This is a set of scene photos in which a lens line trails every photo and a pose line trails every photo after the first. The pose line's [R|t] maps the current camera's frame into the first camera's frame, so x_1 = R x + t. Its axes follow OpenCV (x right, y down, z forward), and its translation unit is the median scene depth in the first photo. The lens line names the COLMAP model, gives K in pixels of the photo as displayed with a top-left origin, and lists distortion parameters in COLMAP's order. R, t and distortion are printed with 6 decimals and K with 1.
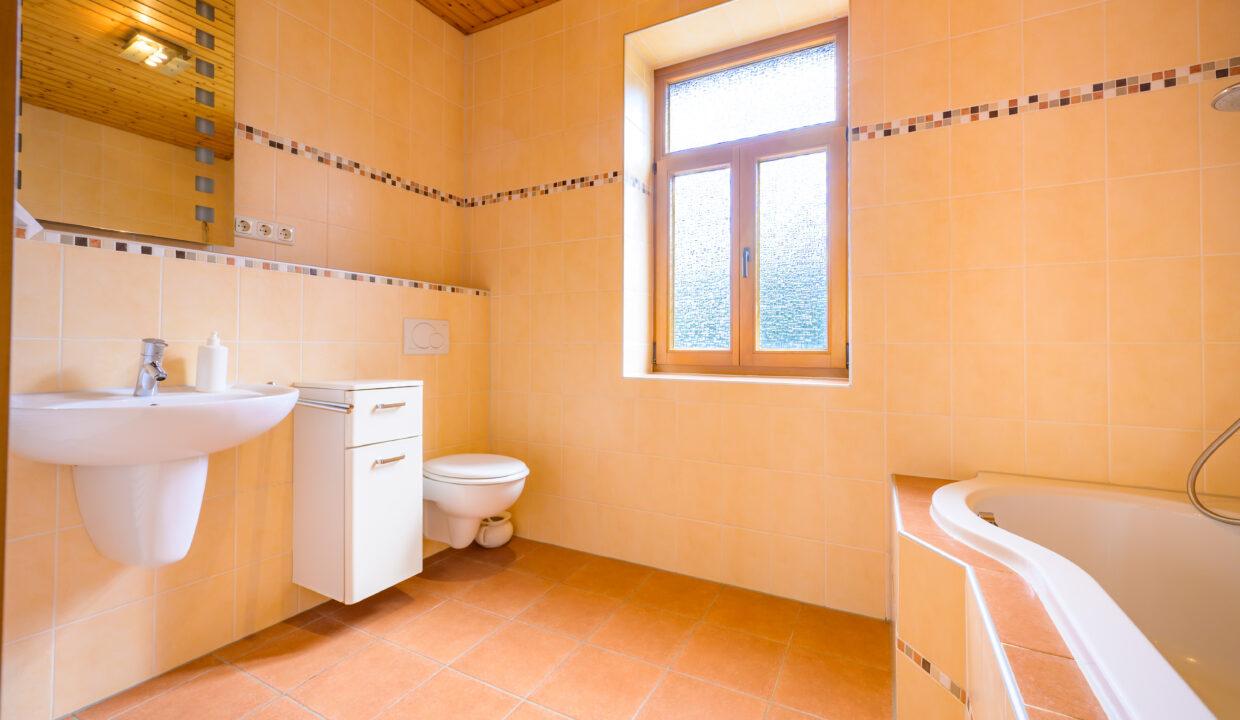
lens RADIAL K [[508.6, 0, 622.6], [0, 508.6, 357.6], [0, 0, 1]] dist [0.000494, 0.000022]
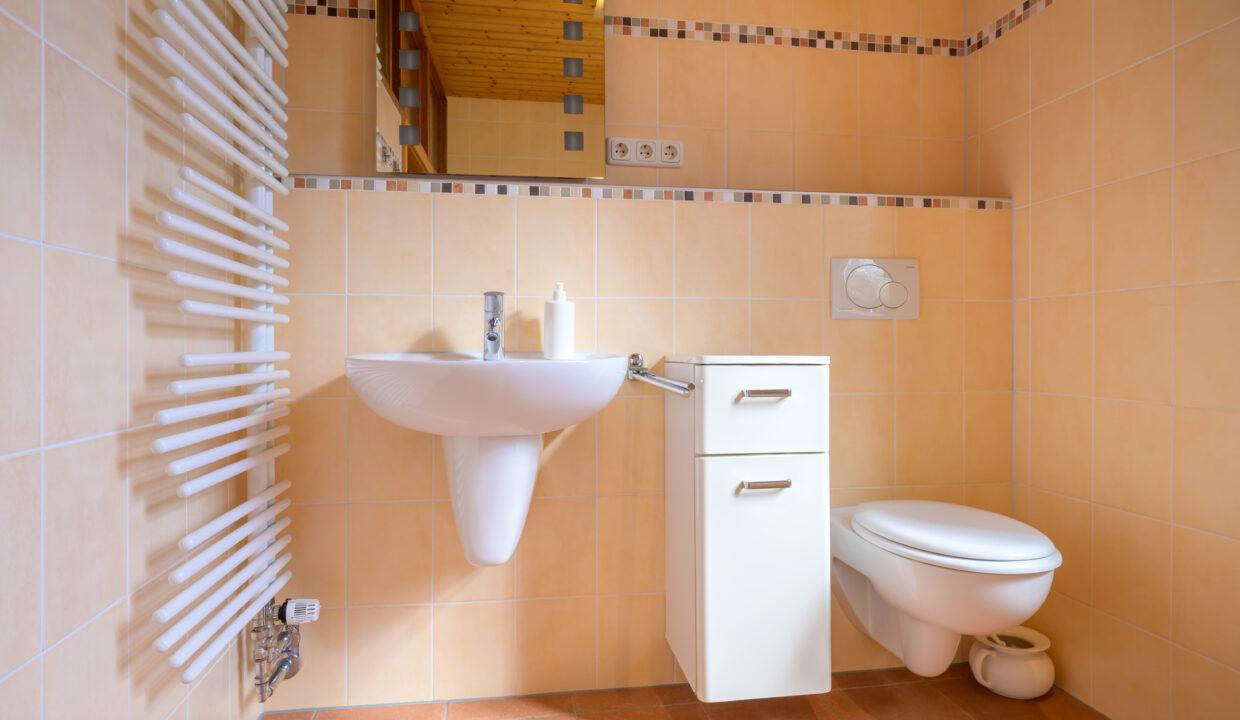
lens RADIAL K [[691.1, 0, 620.0], [0, 691.1, 360.0], [0, 0, 1]] dist [-0.005201, -0.000540]
pose [[0.607841, 0.007351, -0.794025, 0.071163], [-0.014039, 0.999900, -0.001490, 0.050730], [0.793935, 0.012053, 0.607883, 0.325679]]
